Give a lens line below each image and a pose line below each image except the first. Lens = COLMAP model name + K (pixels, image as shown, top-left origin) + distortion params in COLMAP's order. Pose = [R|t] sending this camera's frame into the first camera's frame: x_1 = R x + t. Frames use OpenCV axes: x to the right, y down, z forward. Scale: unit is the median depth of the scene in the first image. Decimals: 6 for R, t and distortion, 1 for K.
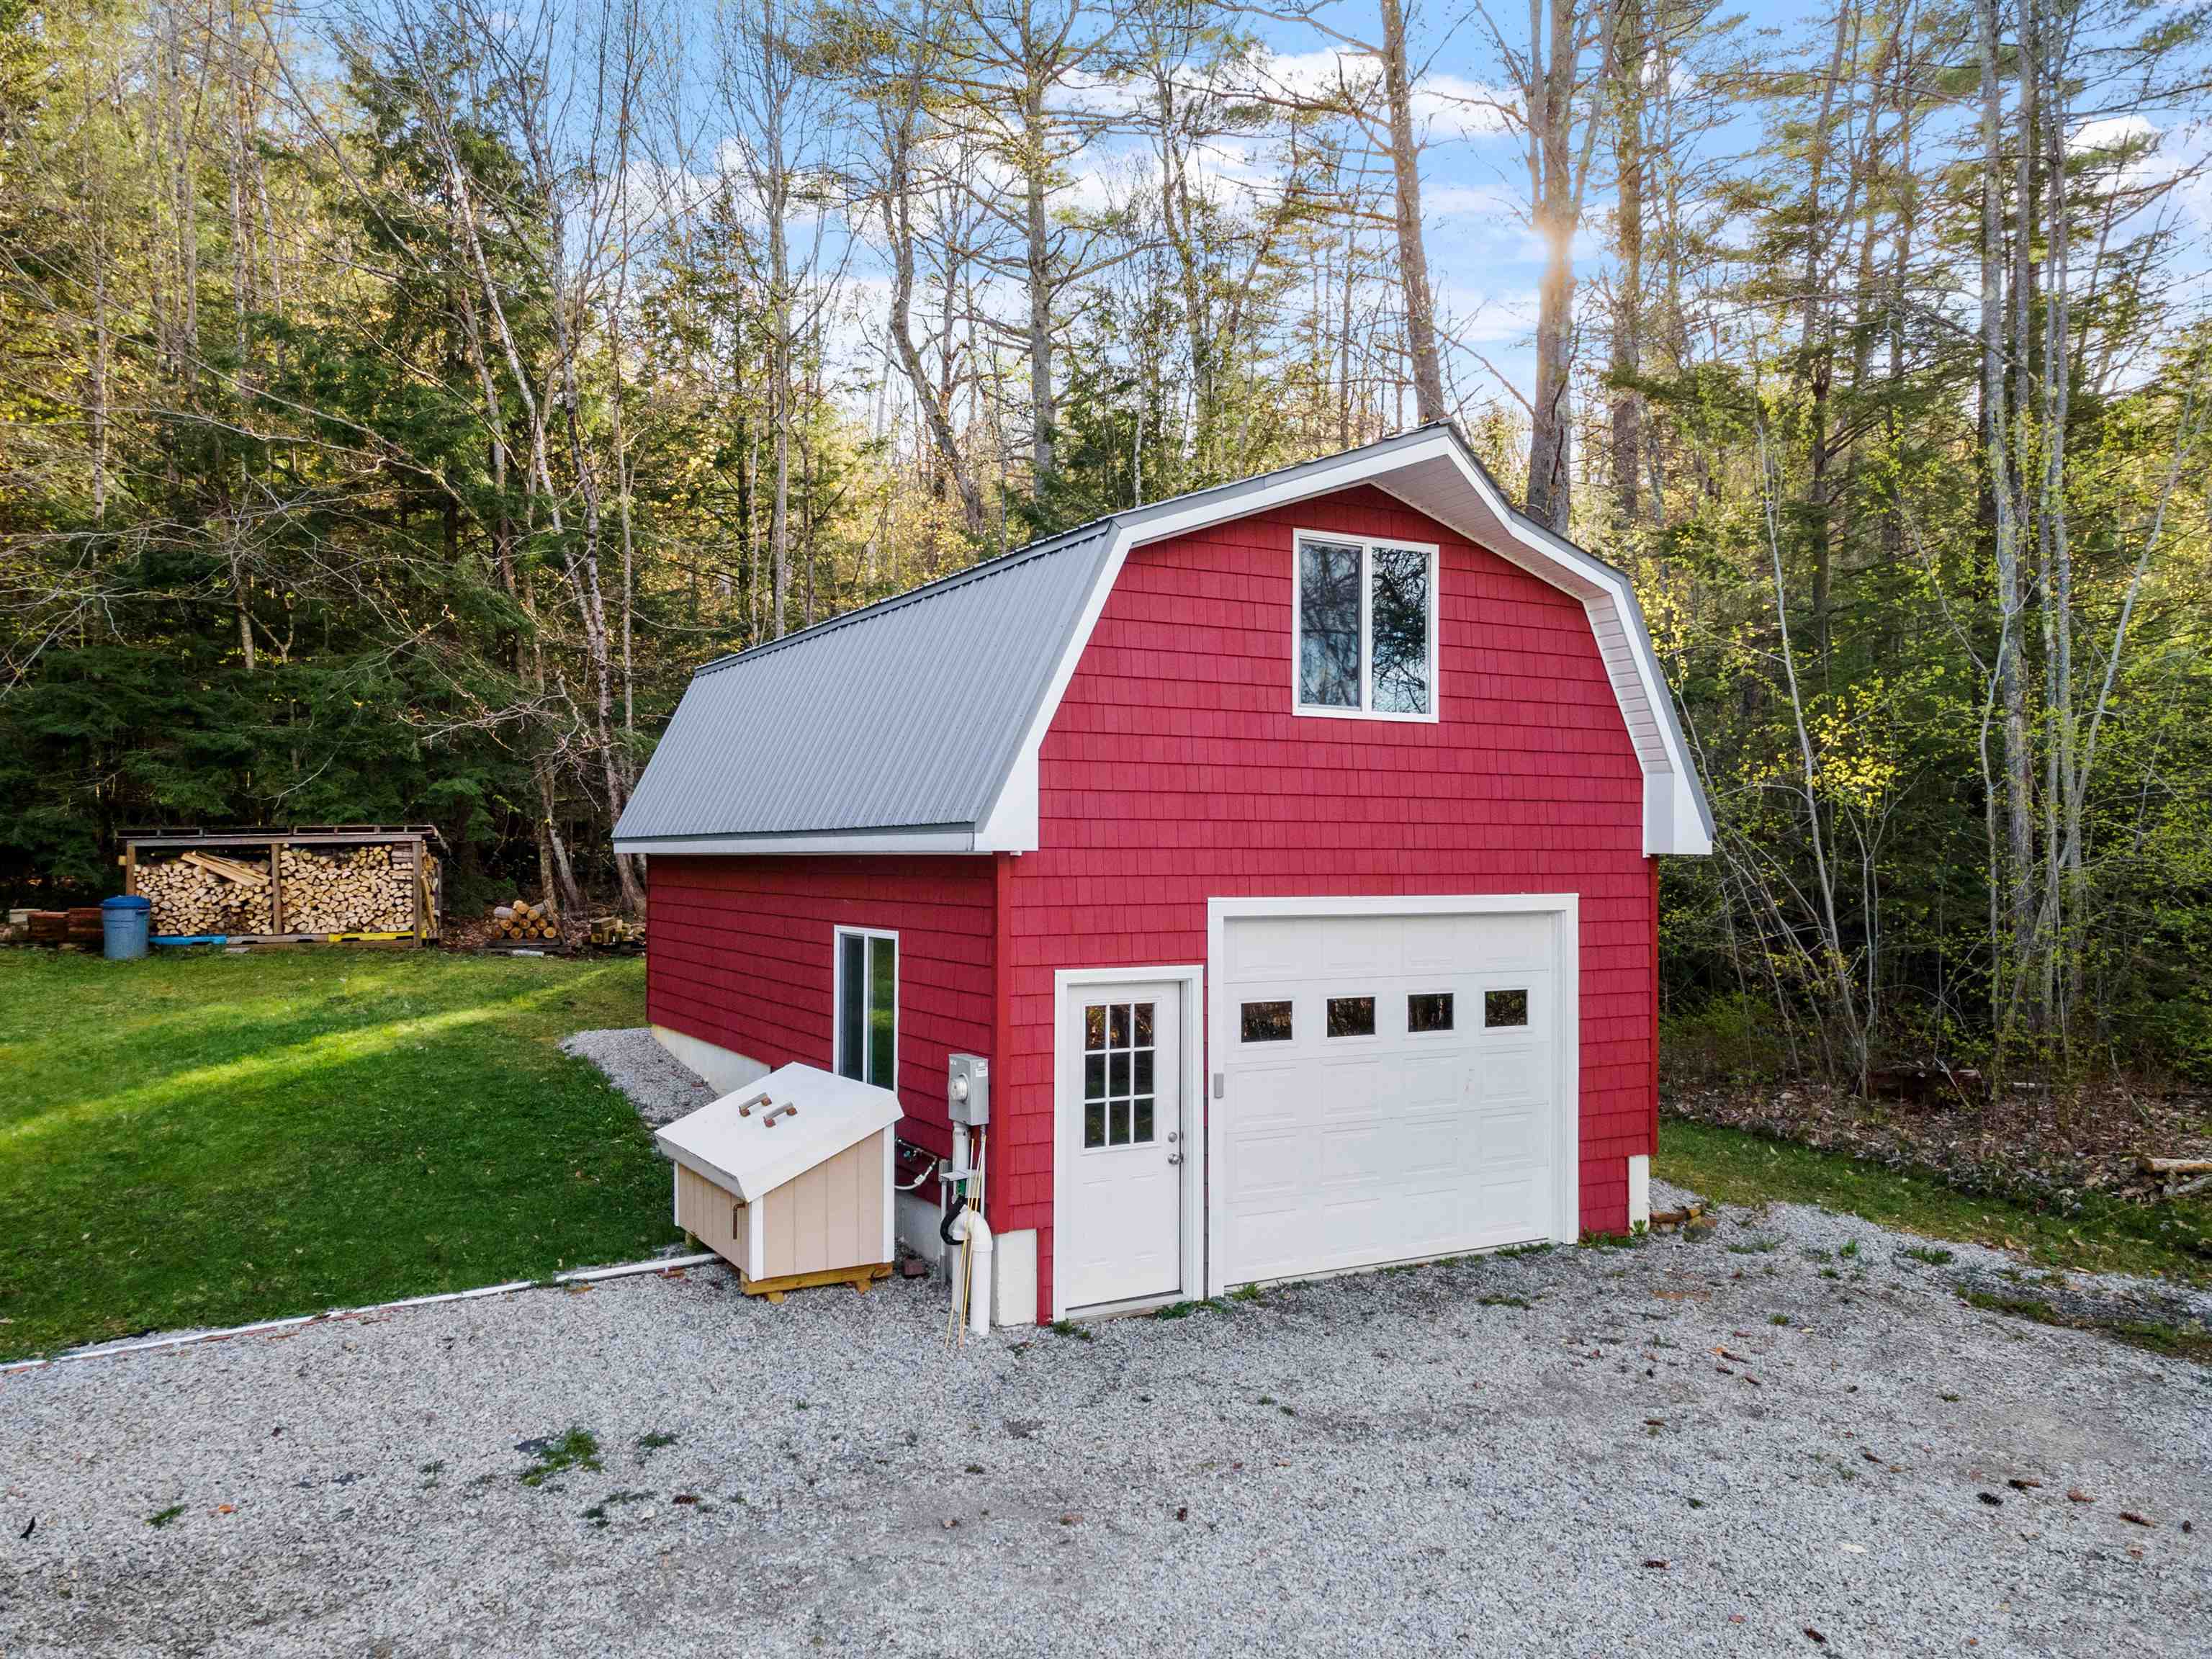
lens RADIAL K [[1625.0, 0, 1094.3], [0, 1625.0, 841.5], [0, 0, 1]] dist [0.051704, 0.004761]
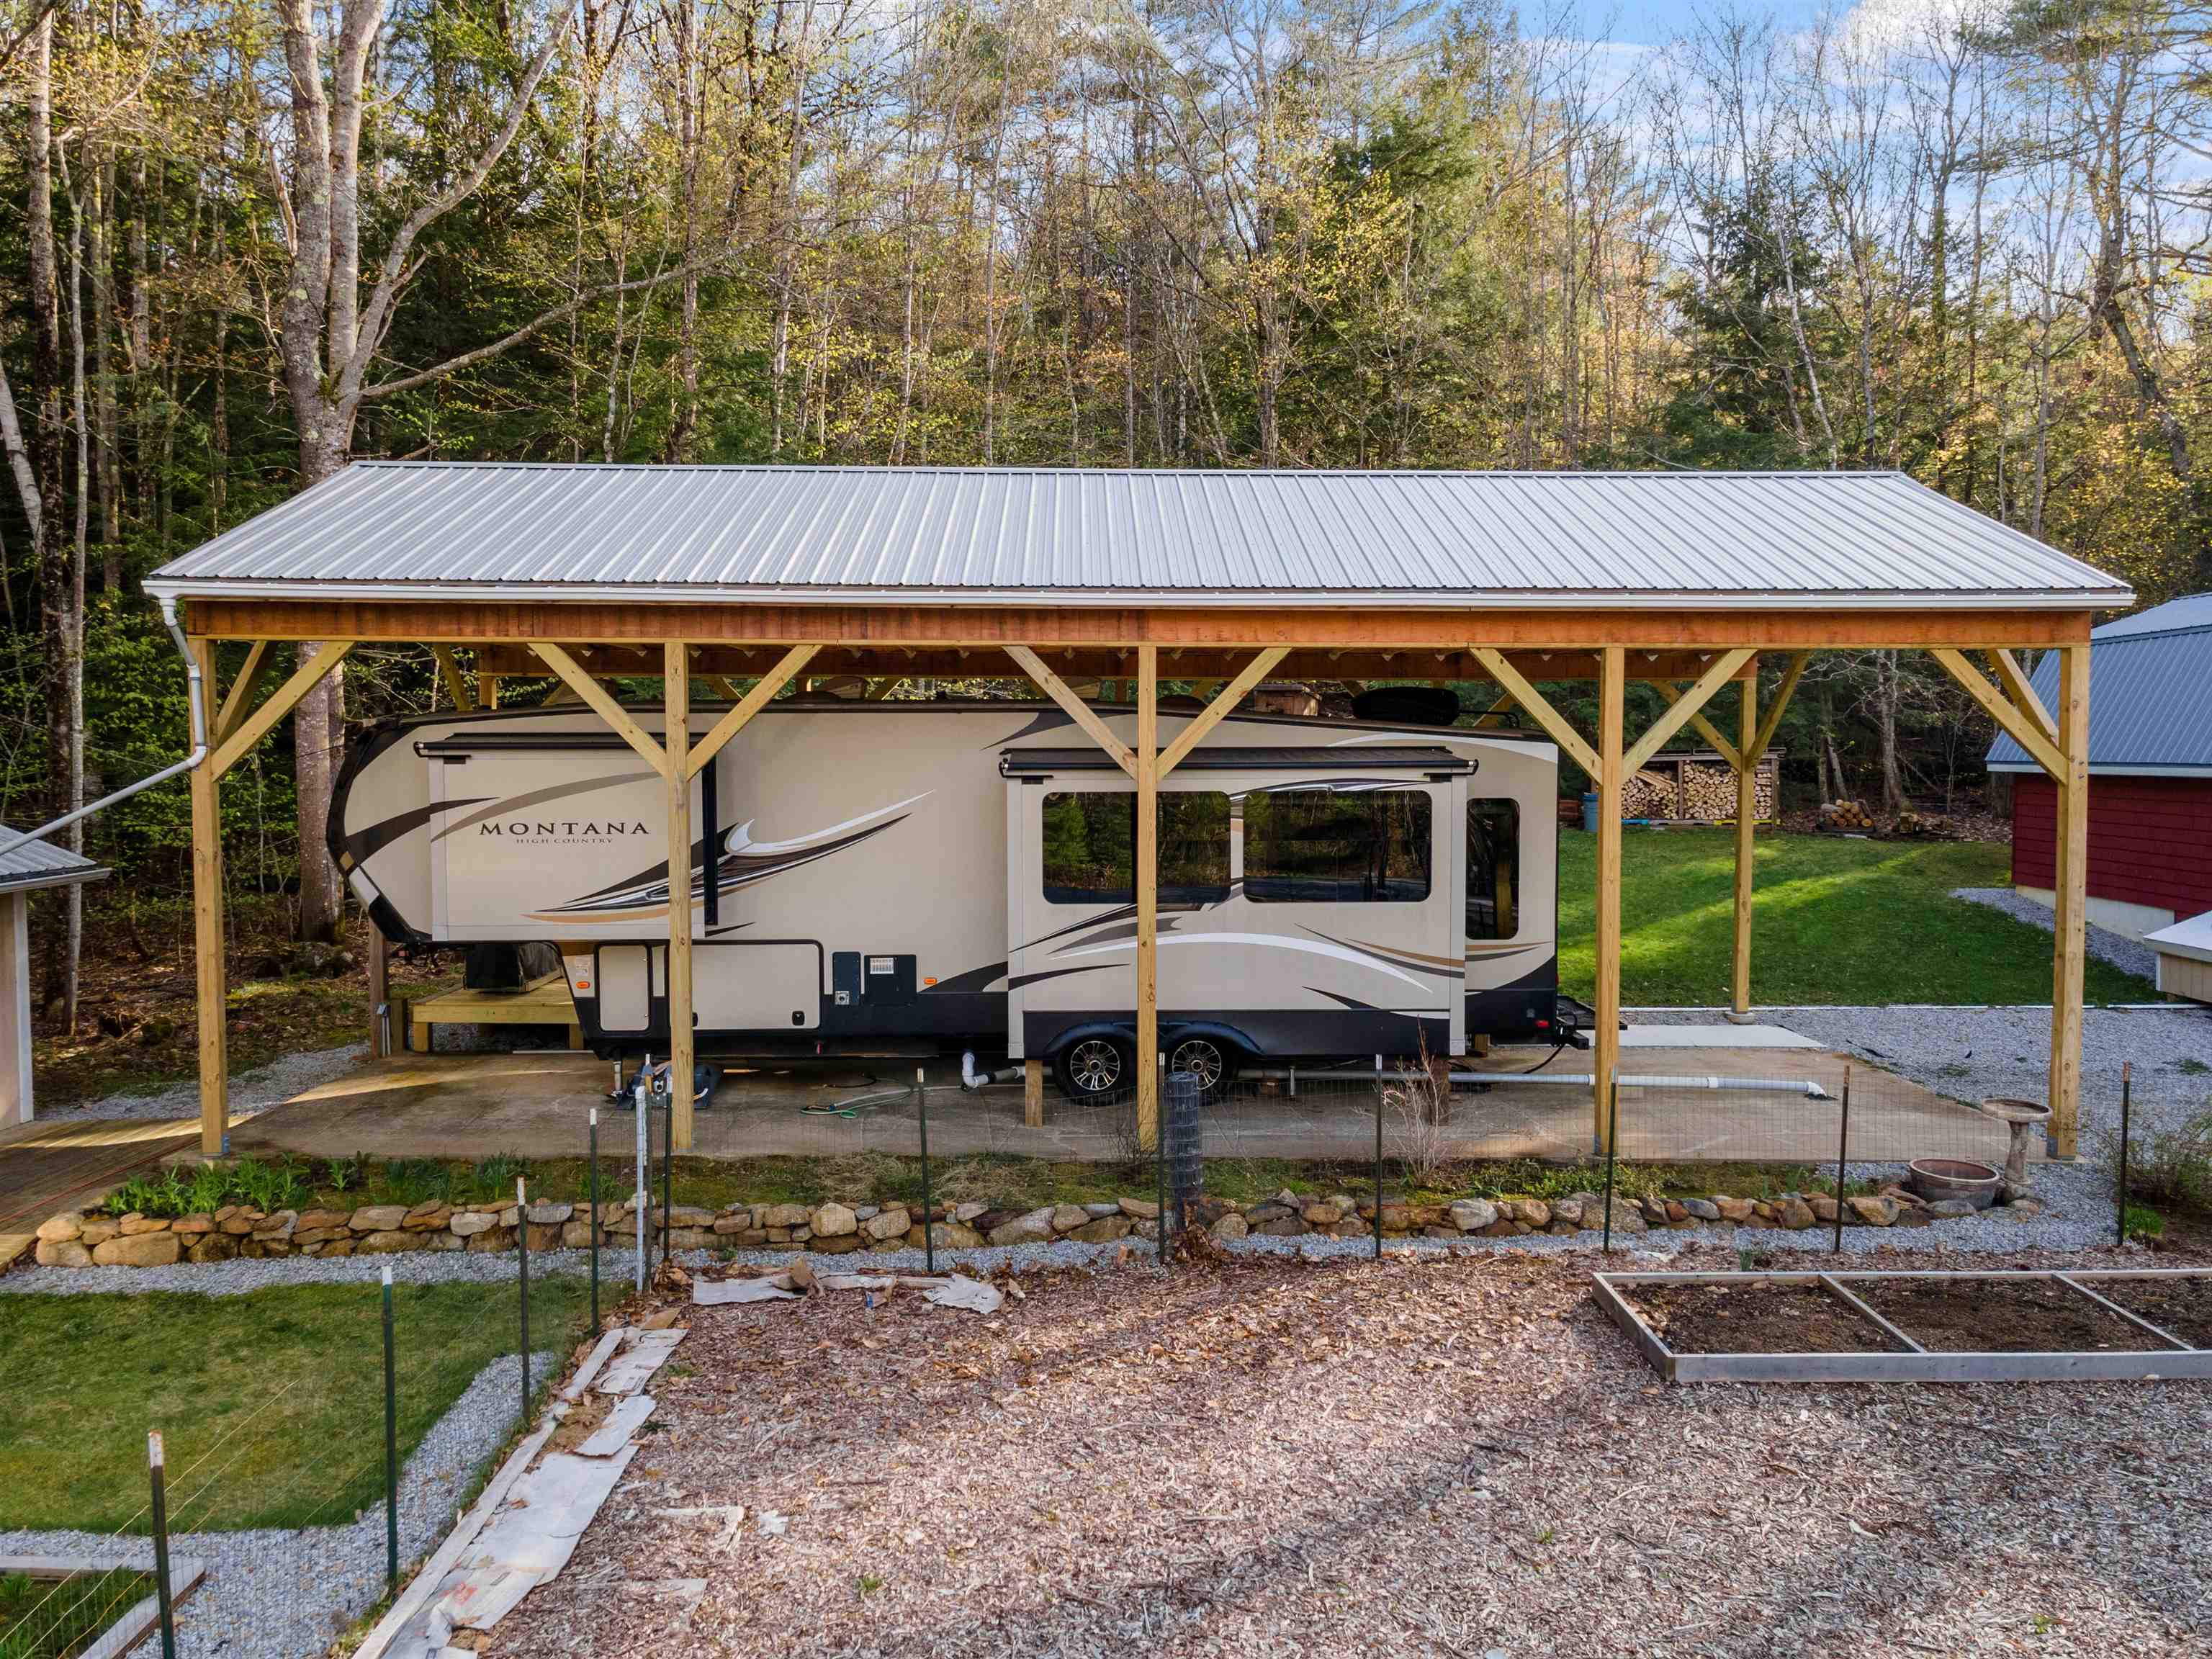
lens RADIAL K [[1622.3, 0, 1094.0], [0, 1622.3, 817.4], [0, 0, 1]] dist [0.002189, 0.059639]
pose [[0.839503, 0.024647, -0.542795, -0.275493], [0.003403, 0.998713, 0.050612, -0.047942], [0.543344, -0.044335, 0.838339, -1.140736]]
